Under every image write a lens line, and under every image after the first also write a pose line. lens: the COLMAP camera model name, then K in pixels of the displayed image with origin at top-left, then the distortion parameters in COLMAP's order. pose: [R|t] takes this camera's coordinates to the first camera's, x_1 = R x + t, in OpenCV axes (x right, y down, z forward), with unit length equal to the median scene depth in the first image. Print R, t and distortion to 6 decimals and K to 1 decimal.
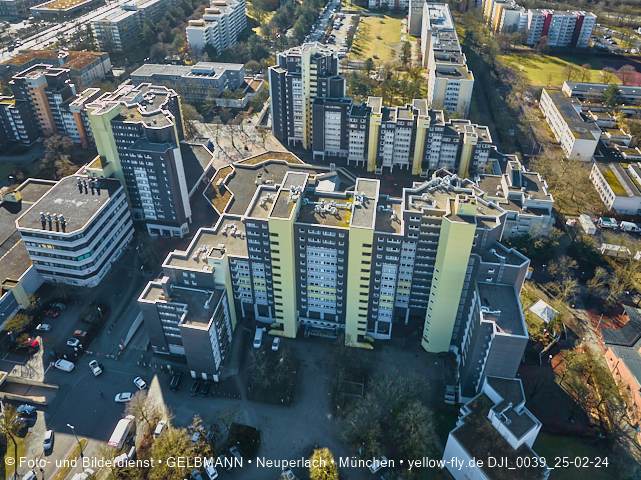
lens RADIAL K [[463.2, 0, 320.4], [0, 463.2, 199.7], [0, 0, 1]] dist [-0.036350, 0.006741]
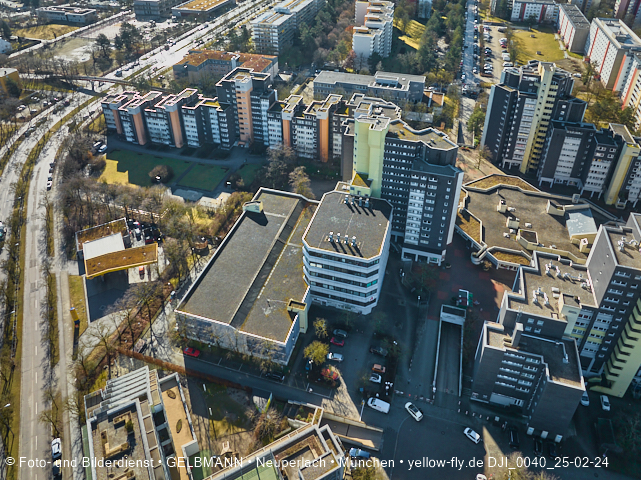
lens RADIAL K [[463.2, 0, 314.3], [0, 463.2, 200.1], [0, 0, 1]] dist [-0.036350, 0.006741]
pose [[0.991134, 0.074931, -0.109726, -0.382689], [-0.075712, 0.997125, -0.002966, -0.023334], [0.109188, 0.011248, 0.993957, 0.034563]]
